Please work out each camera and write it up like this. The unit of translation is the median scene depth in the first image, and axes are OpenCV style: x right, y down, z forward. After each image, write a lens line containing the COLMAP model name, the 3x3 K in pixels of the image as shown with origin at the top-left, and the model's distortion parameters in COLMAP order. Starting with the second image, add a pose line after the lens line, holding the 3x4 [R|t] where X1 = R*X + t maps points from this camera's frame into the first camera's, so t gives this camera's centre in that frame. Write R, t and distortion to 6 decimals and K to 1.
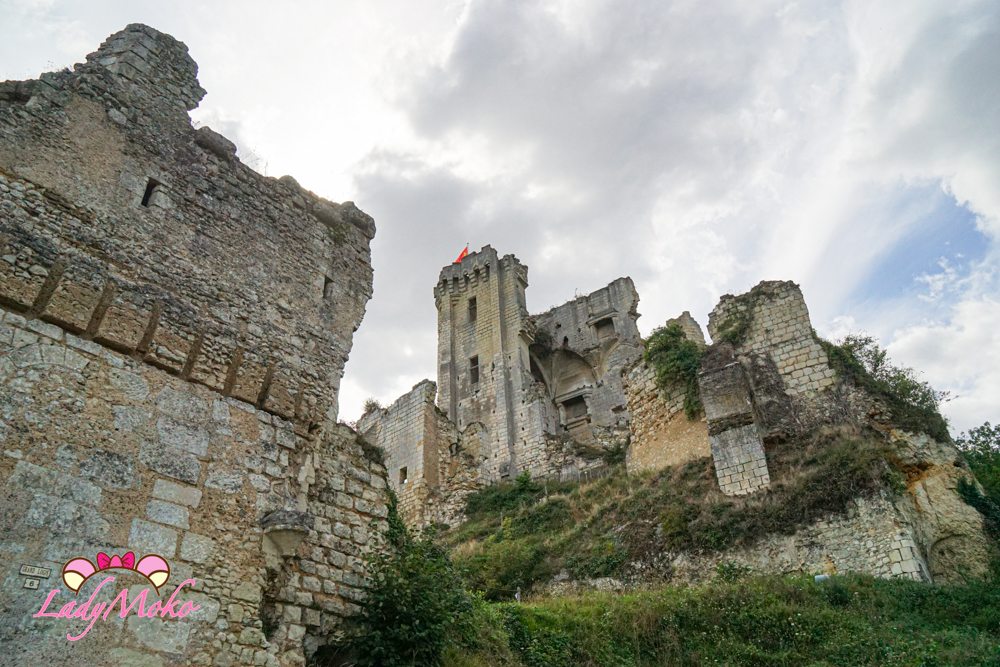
lens RADIAL K [[699.9, 0, 498.0], [0, 699.9, 333.8], [0, 0, 1]] dist [-0.094770, -0.000431]
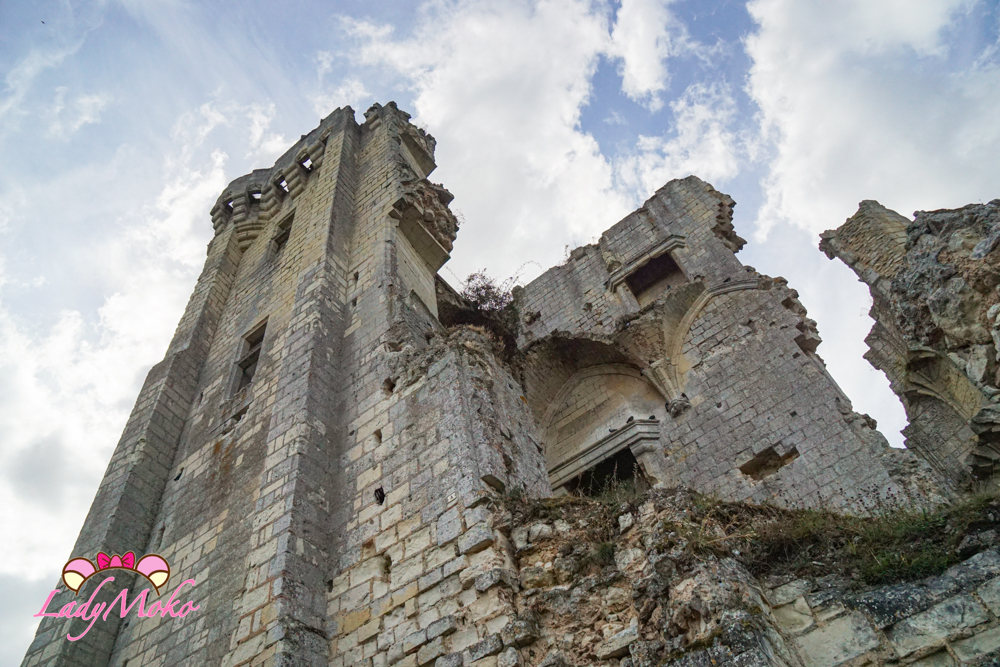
lens RADIAL K [[699.9, 0, 496.3], [0, 699.9, 339.2], [0, 0, 1]] dist [-0.094770, -0.000431]
pose [[0.995889, -0.081182, 0.040171, 0.053215], [0.089681, 0.946000, -0.311514, 0.133812], [-0.012712, 0.313836, 0.949392, 0.691126]]
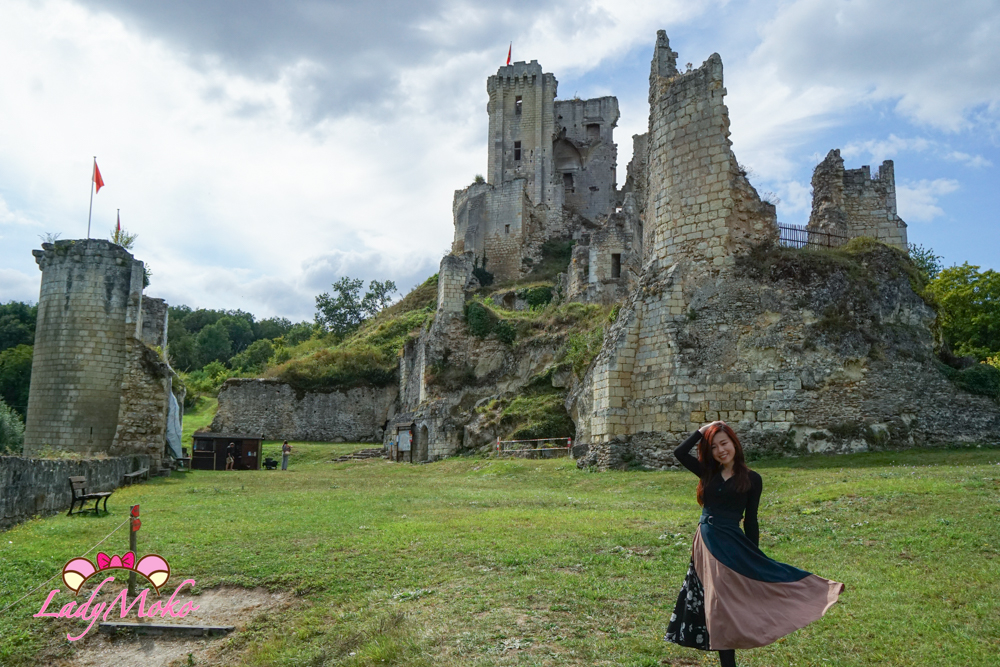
lens RADIAL K [[842.1, 0, 500.7], [0, 842.1, 332.9], [0, 0, 1]] dist [-0.016916, -0.002096]
pose [[0.946987, 0.111228, 0.301402, -0.561593], [-0.232673, 0.884361, 0.404684, -0.323819], [-0.221536, -0.453359, 0.863358, -0.761569]]
